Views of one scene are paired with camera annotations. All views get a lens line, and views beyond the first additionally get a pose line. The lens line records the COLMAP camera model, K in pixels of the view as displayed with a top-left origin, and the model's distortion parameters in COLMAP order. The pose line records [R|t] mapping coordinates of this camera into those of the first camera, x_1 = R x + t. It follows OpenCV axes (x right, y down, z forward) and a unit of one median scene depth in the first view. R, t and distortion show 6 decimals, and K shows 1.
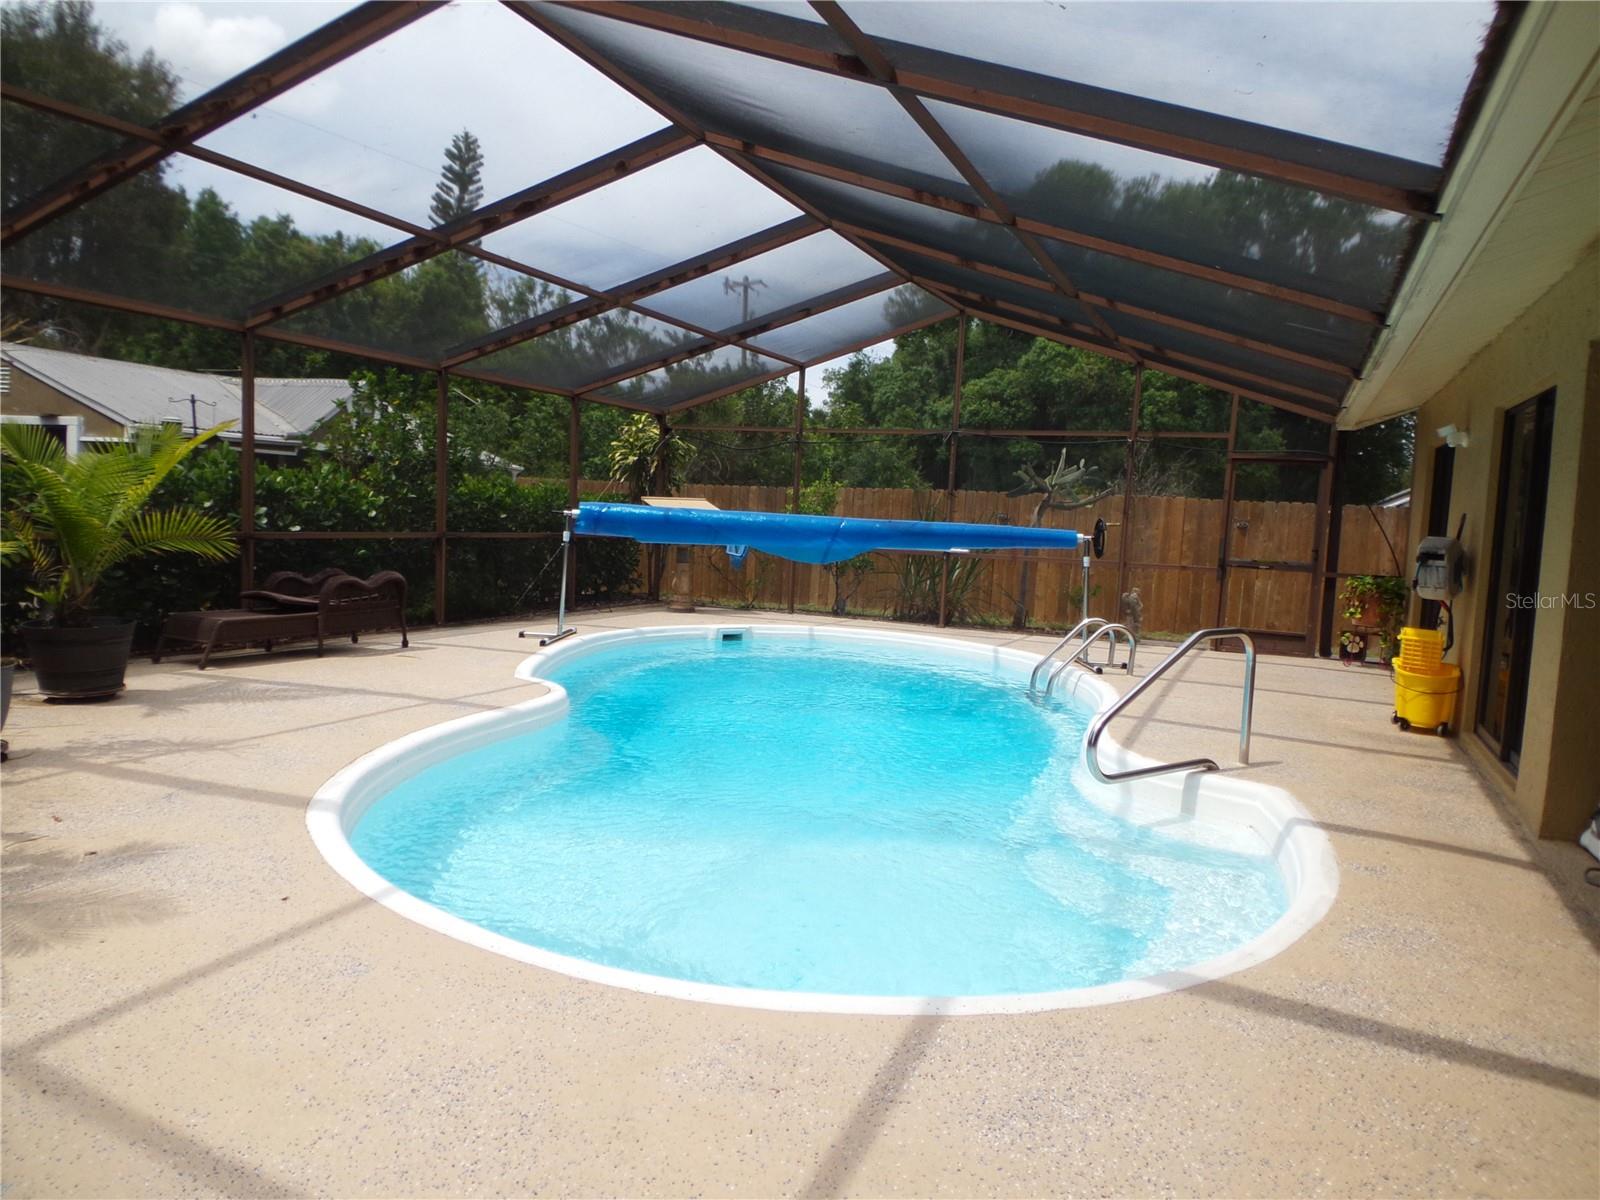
lens RADIAL K [[1115.4, 0, 806.4], [0, 1115.4, 592.9], [0, 0, 1]] dist [0.126329, -0.193877]
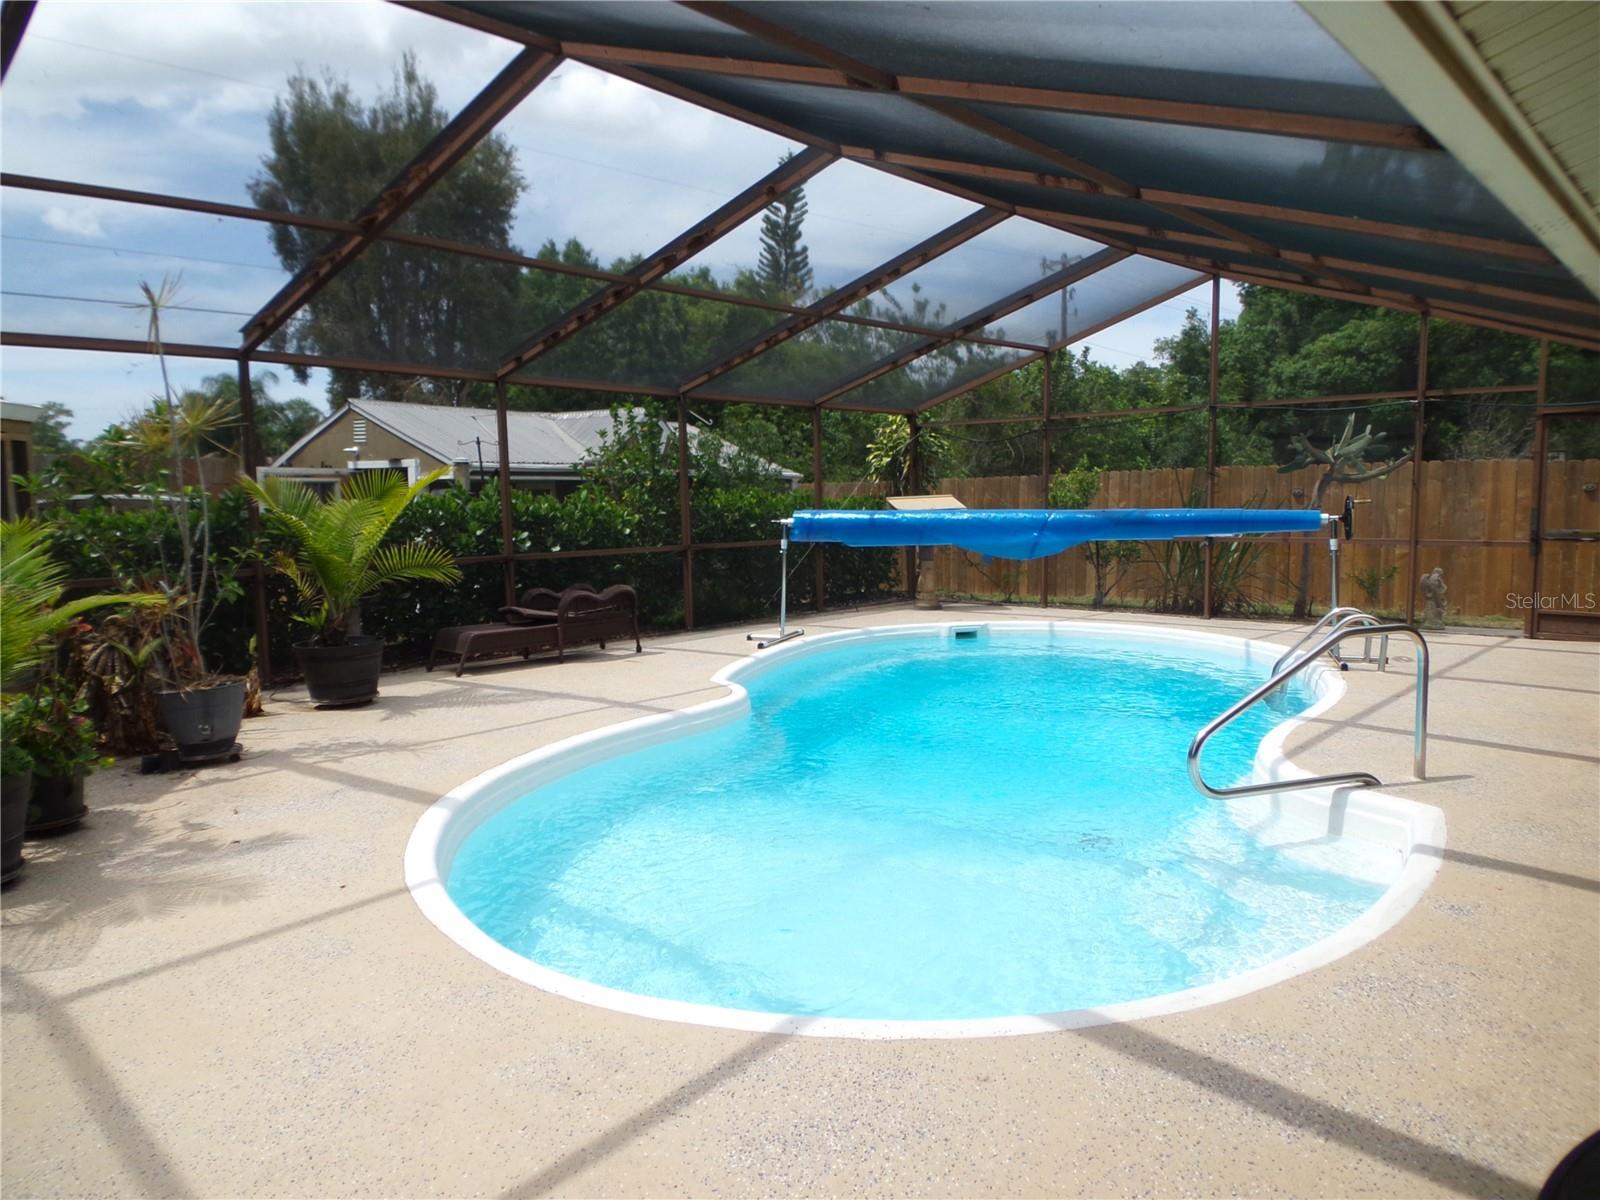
lens RADIAL K [[1112.5, 0, 800.0], [0, 1112.5, 600.0], [0, 0, 1]] dist [0.120838, -0.192261]
pose [[0.949486, -0.030899, -0.312285, 0.125136], [0.035784, 0.999310, 0.009921, -0.007840], [0.311763, -0.020594, 0.949937, 0.012287]]
